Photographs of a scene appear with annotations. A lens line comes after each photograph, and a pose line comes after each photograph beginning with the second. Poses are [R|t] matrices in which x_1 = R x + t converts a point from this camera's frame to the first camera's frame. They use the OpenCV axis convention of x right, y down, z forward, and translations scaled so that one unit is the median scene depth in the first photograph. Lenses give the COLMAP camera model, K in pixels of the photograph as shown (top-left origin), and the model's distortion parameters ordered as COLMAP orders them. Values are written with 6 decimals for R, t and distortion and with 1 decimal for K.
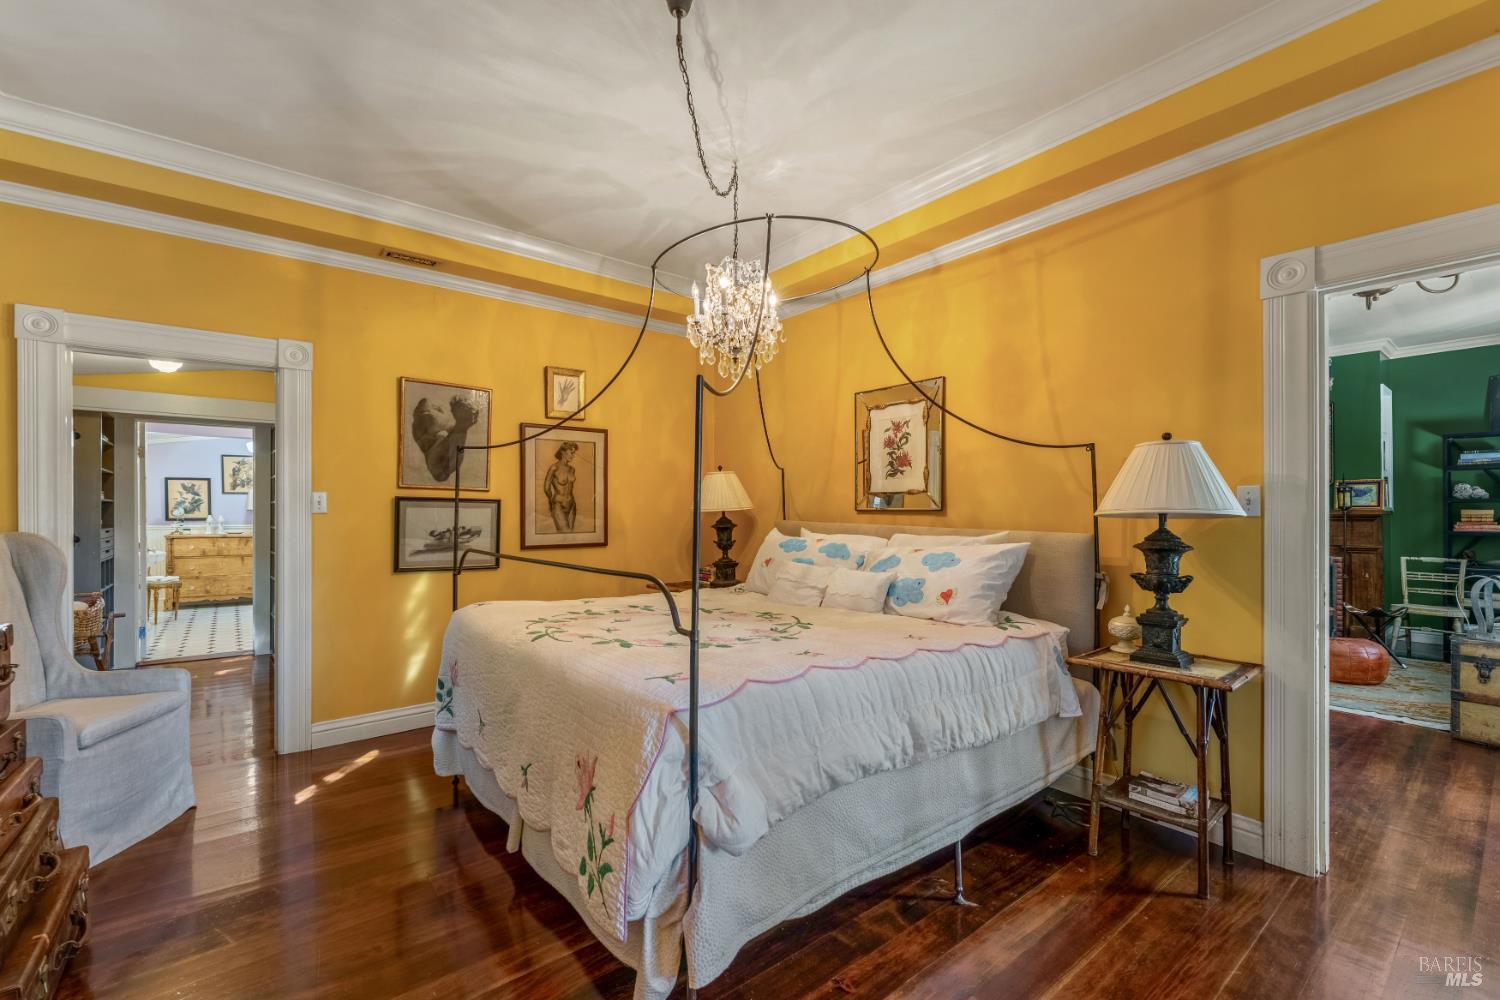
lens RADIAL K [[643.5, 0, 730.8], [0, 643.5, 514.2], [0, 0, 1]] dist [0.000375, 0.000468]
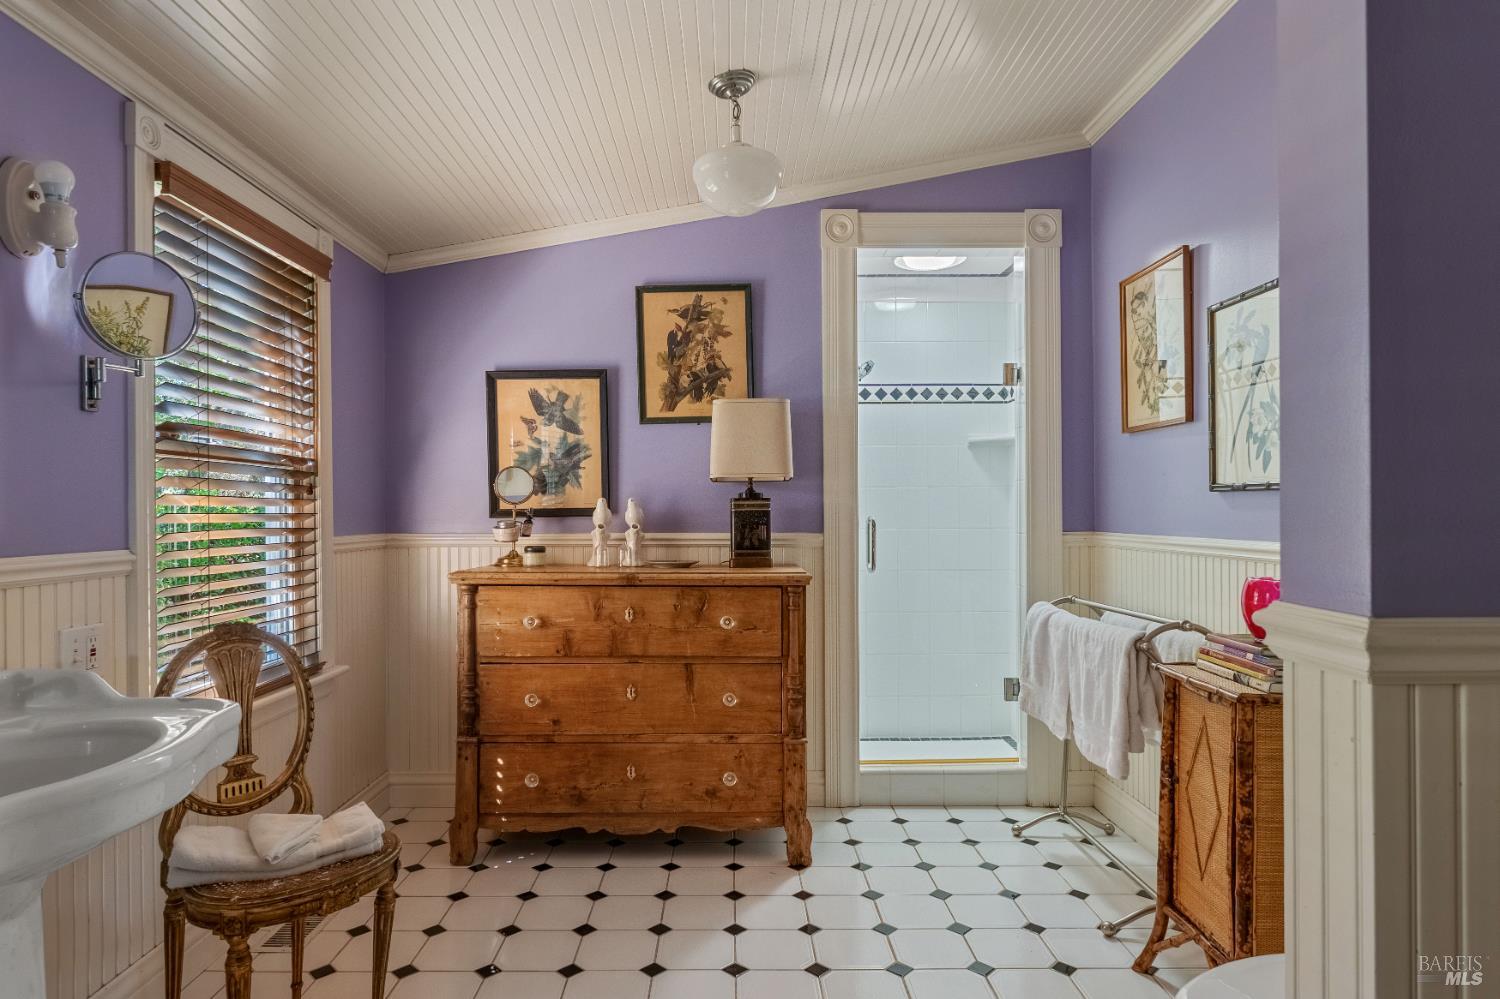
lens RADIAL K [[890.9, 0, 744.9], [0, 890.9, 501.5], [0, 0, 1]] dist [-0.003906, -0.000587]
pose [[0.800891, -0.008469, -0.598750, -0.541900], [0.004633, 0.999958, -0.007948, 0.006754], [0.598792, 0.003592, 0.800896, 0.747138]]
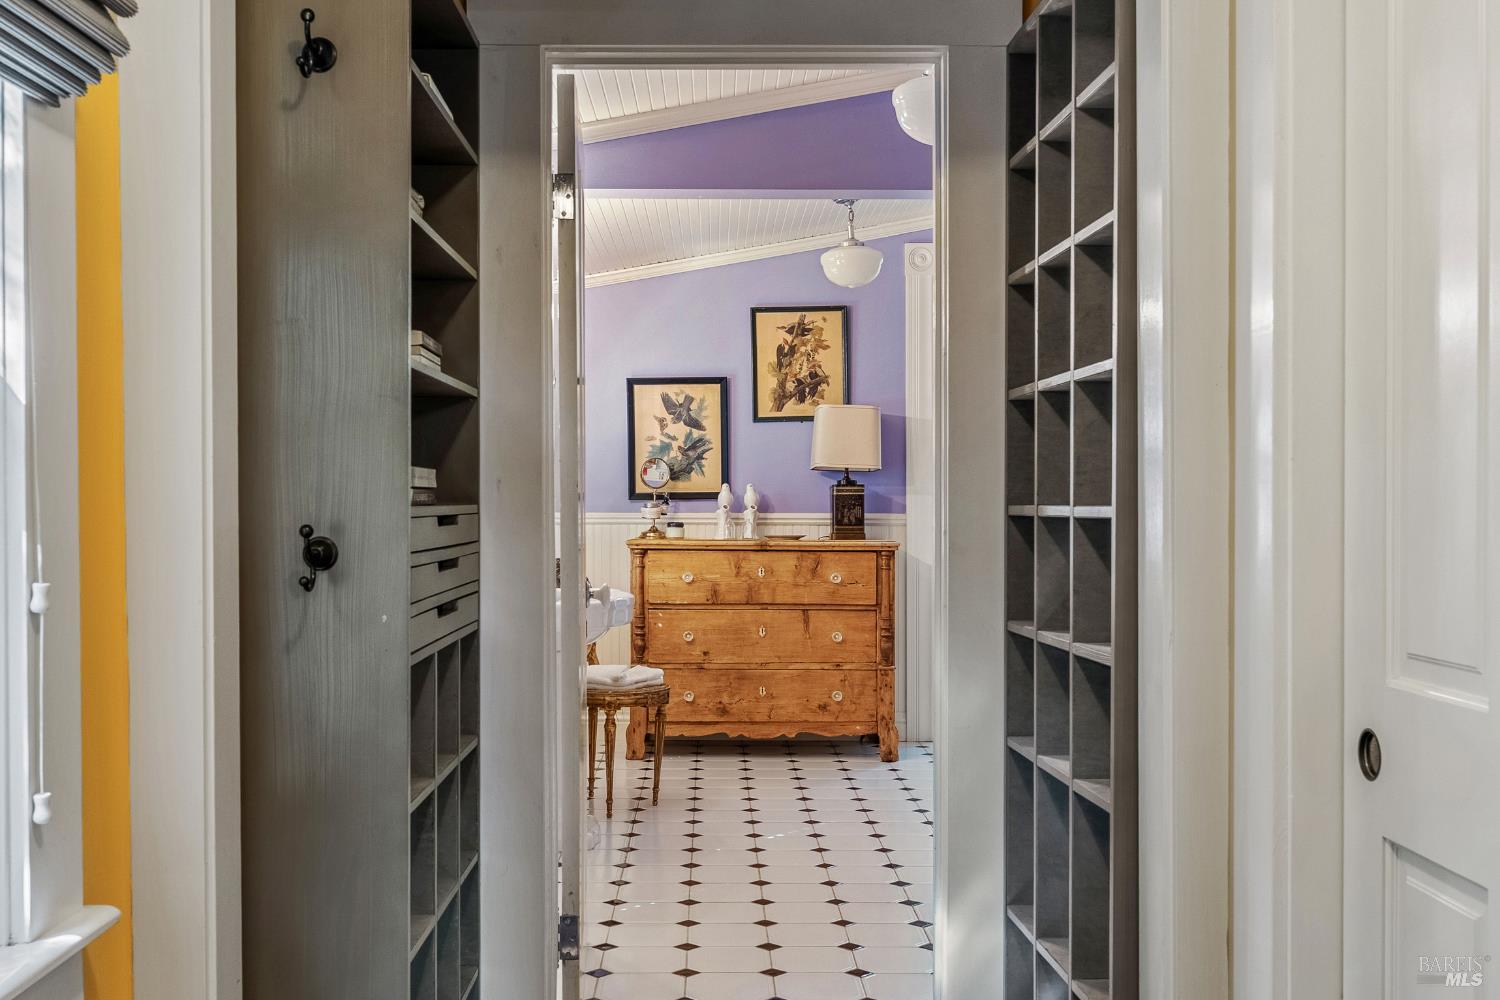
lens RADIAL K [[1548.8, 0, 750.6], [0, 1548.8, 506.7], [0, 0, 1]] dist [-0.009065, 0.000000]
pose [[0.803507, 0.001463, -0.595293, -0.314854], [0.000815, 0.999993, 0.003557, 0.011169], [0.595295, -0.003344, 0.803501, 0.352573]]
